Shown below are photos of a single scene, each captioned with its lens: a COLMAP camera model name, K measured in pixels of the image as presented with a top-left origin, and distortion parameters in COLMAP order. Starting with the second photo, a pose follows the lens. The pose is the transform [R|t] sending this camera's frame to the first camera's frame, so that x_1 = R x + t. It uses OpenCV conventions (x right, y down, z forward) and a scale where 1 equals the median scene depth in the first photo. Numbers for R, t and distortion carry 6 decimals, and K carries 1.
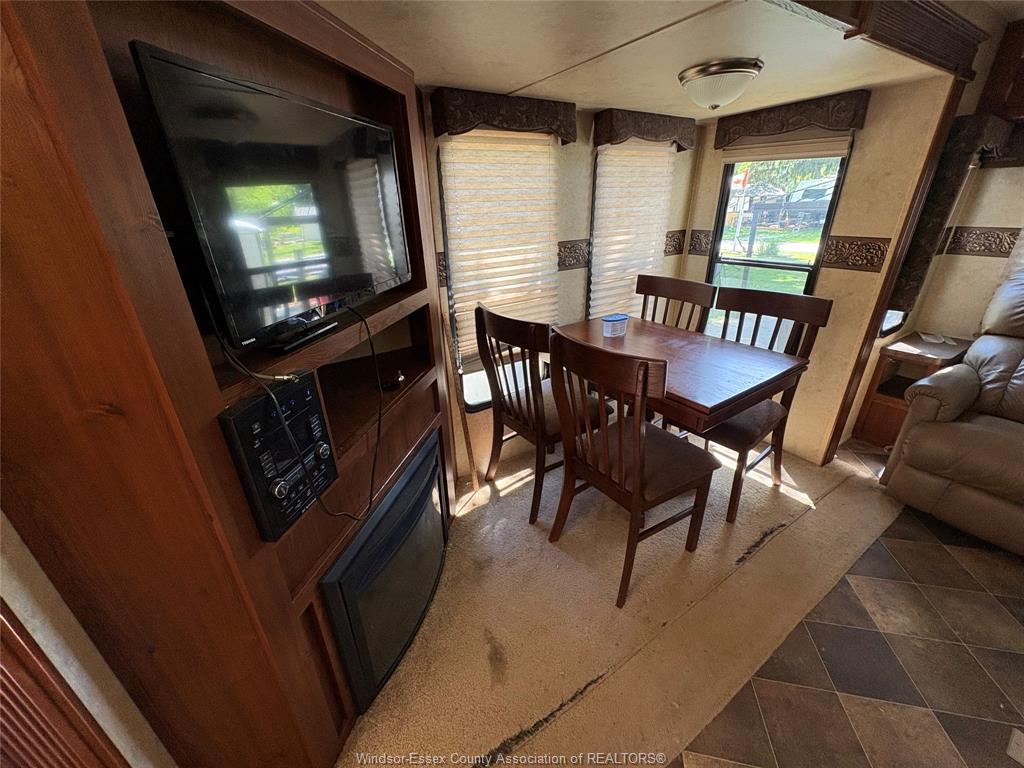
lens RADIAL K [[408.1, 0, 513.1], [0, 408.1, 385.3], [0, 0, 1]] dist [0.000075, 0.000089]
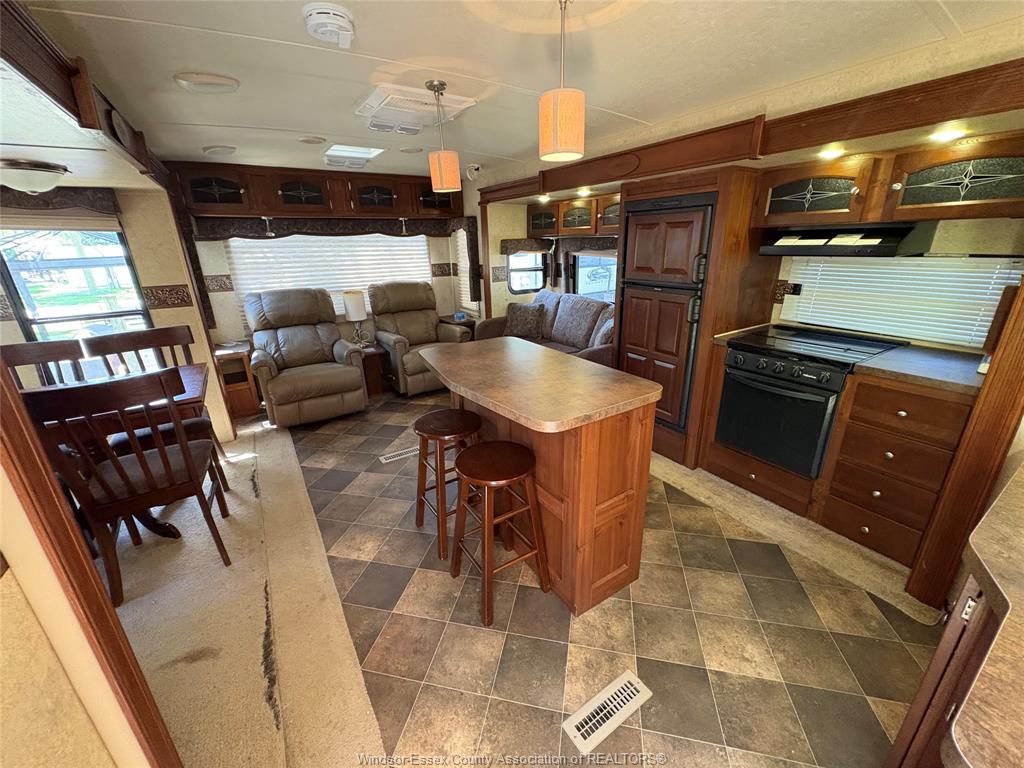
lens RADIAL K [[408.1, 0, 512.9], [0, 408.1, 383.1], [0, 0, 1]] dist [0.000075, 0.000089]
pose [[0.008090, -0.306677, 0.951779, -0.590316], [0.424974, 0.862632, 0.274341, 0.057357], [-0.905169, 0.402263, 0.137308, -0.163579]]
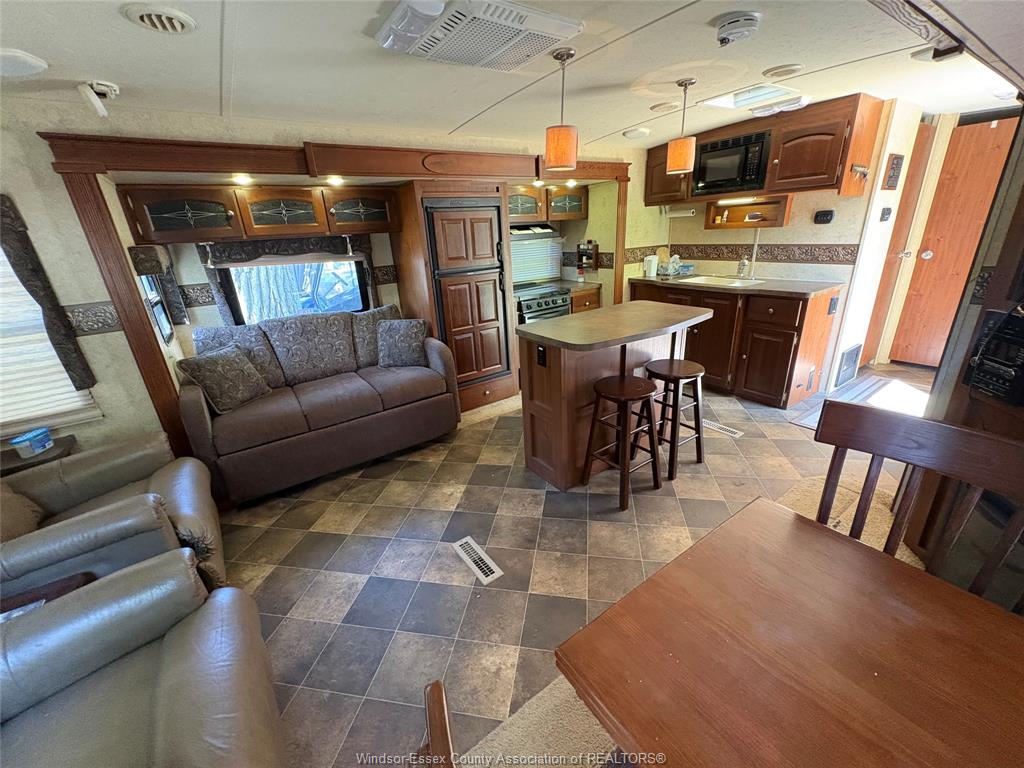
lens RADIAL K [[408.1, 0, 511.7], [0, 408.1, 383.8], [0, 0, 1]] dist [0.000075, 0.000089]
pose [[-0.996591, 0.082401, 0.003952, 0.608052], [0.061330, 0.708002, 0.703542, -0.443182], [0.055175, 0.701386, -0.710643, 0.898520]]
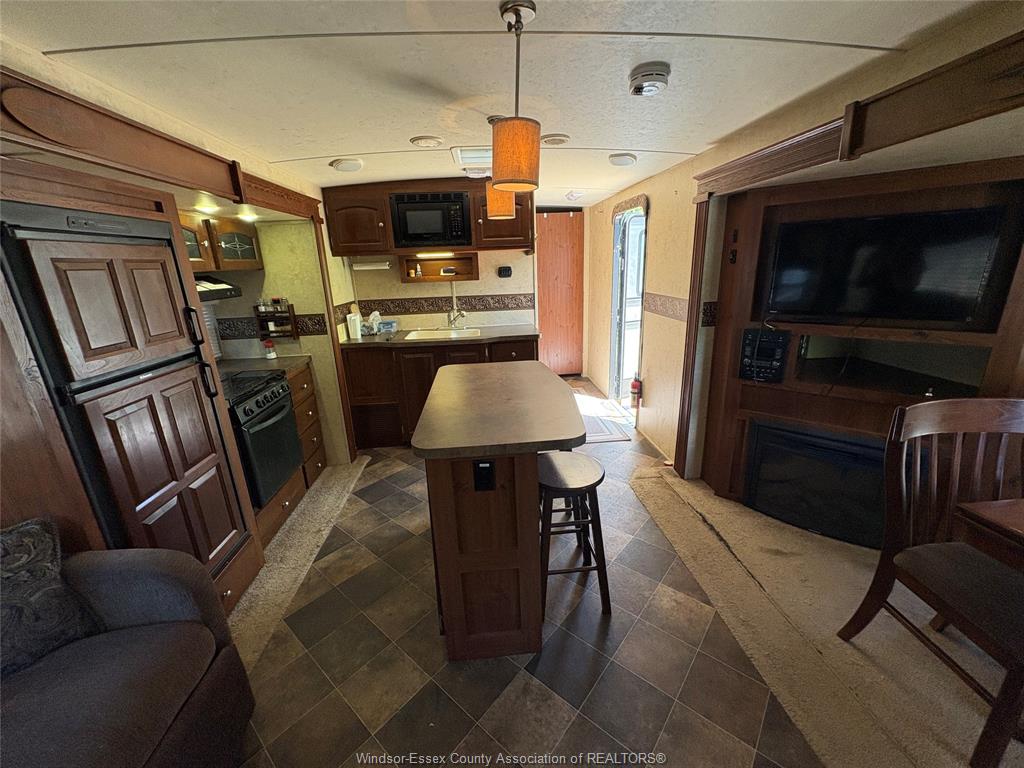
lens RADIAL K [[408.1, 0, 512.4], [0, 408.1, 383.5], [0, 0, 1]] dist [0.000075, 0.000089]
pose [[-0.476692, 0.288714, -0.830306, 1.029807], [-0.312237, 0.827330, 0.466940, -0.175358], [0.821750, 0.481839, -0.304235, 0.233376]]
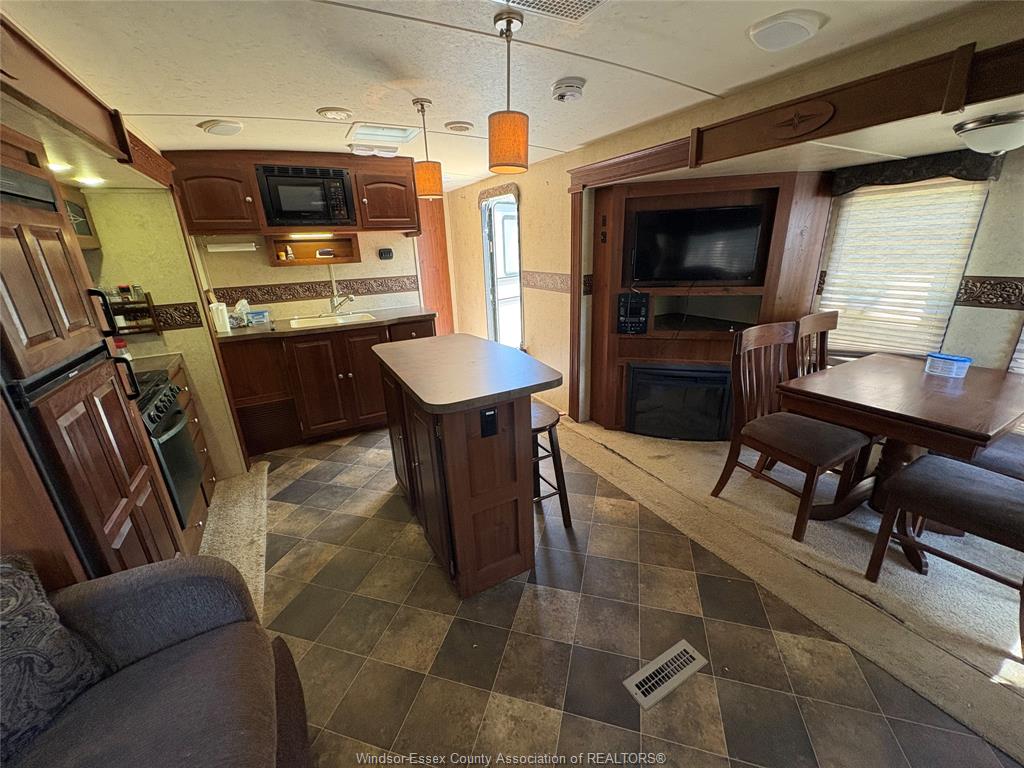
lens RADIAL K [[408.1, 0, 512.8], [0, 408.1, 383.7], [0, 0, 1]] dist [0.000075, 0.000089]
pose [[-0.072785, 0.348176, -0.934599, 1.236521], [-0.370101, 0.860747, 0.349486, -0.069240], [0.926136, 0.371333, 0.066211, 0.021698]]
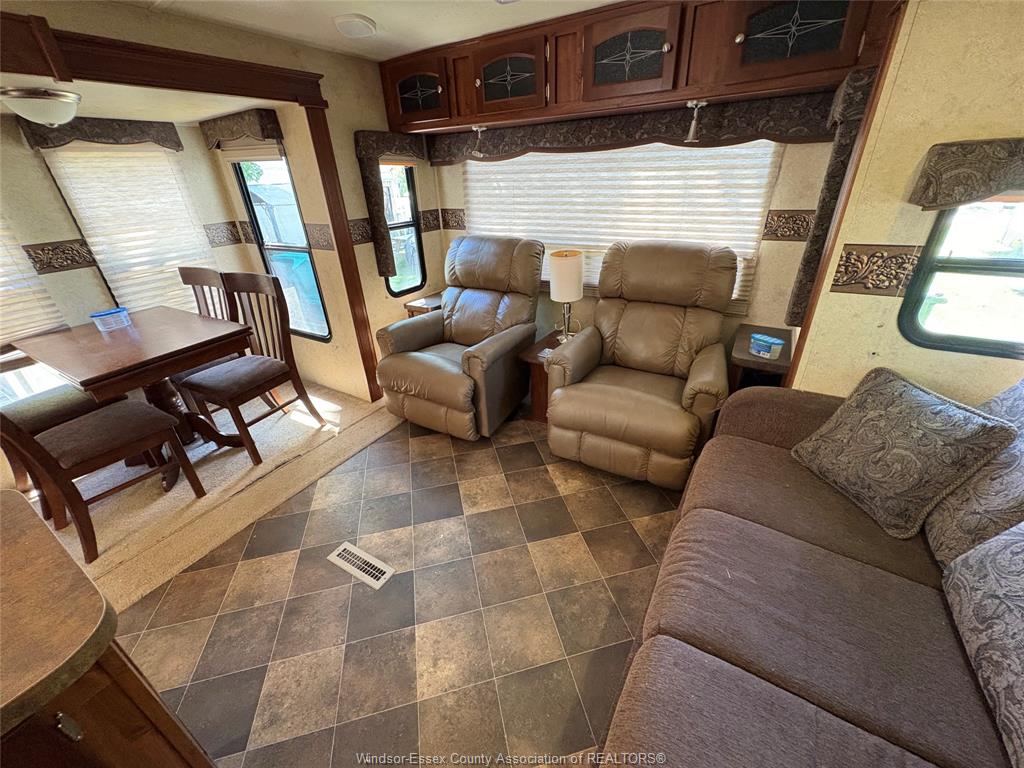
lens RADIAL K [[408.1, 0, 509.1], [0, 408.1, 383.8], [0, 0, 1]] dist [0.000075, 0.000089]
pose [[0.904848, -0.207362, 0.371822, 0.769397], [0.190368, 0.978257, 0.082295, 0.132508], [-0.380803, -0.003681, 0.924649, -0.403648]]
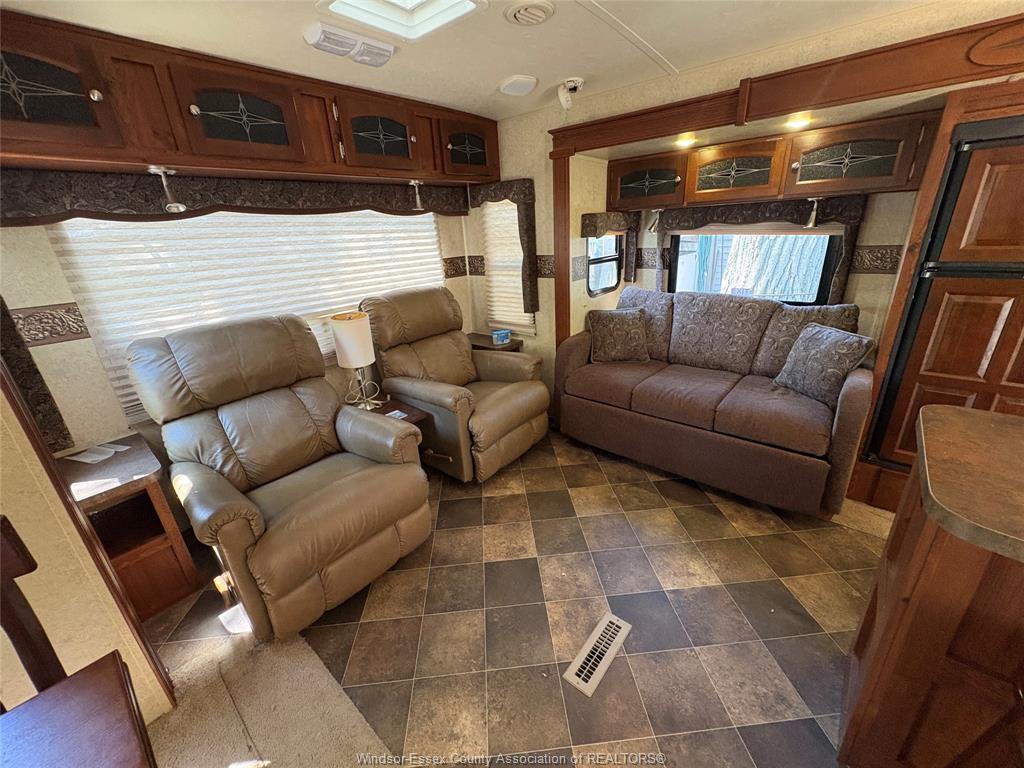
lens RADIAL K [[408.1, 0, 512.3], [0, 408.1, 383.9], [0, 0, 1]] dist [0.000075, 0.000089]
pose [[-0.276530, -0.310082, 0.909604, 0.264046], [0.442390, 0.799185, 0.406932, -0.218623], [-0.853125, 0.514929, -0.083822, 0.452395]]
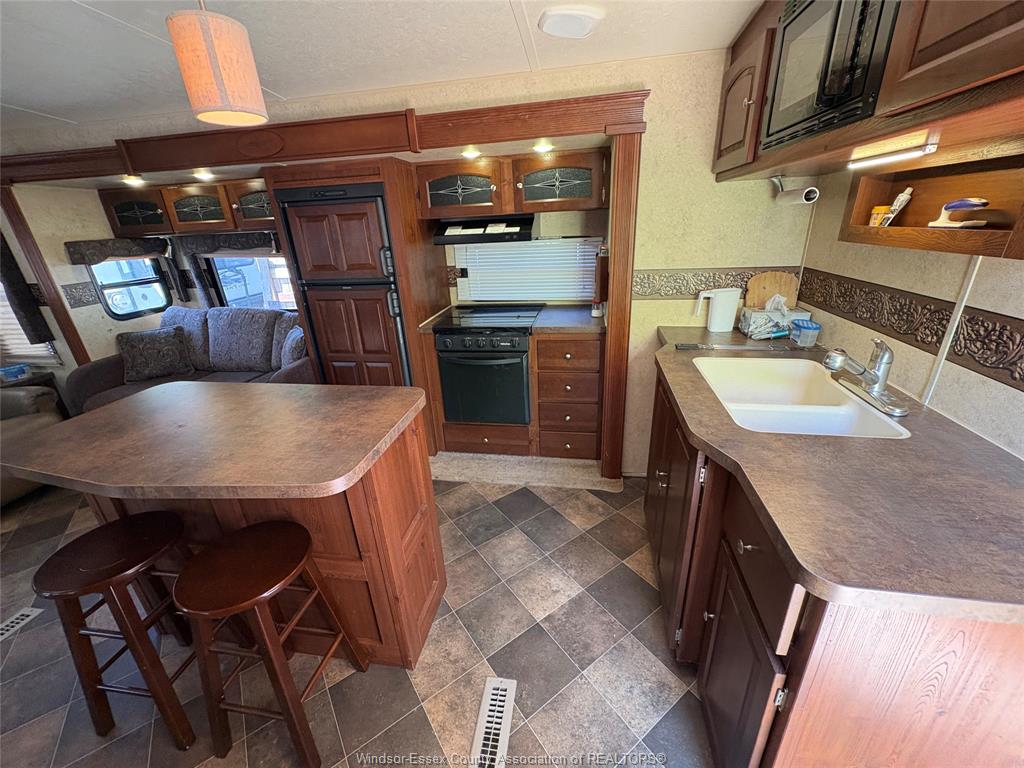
lens RADIAL K [[408.1, 0, 512.3], [0, 408.1, 383.6], [0, 0, 1]] dist [0.000075, 0.000089]
pose [[-0.727026, -0.200816, 0.656587, -0.447521], [0.335788, 0.730124, 0.595118, 0.008916], [-0.598899, 0.653140, -0.463387, -0.076876]]
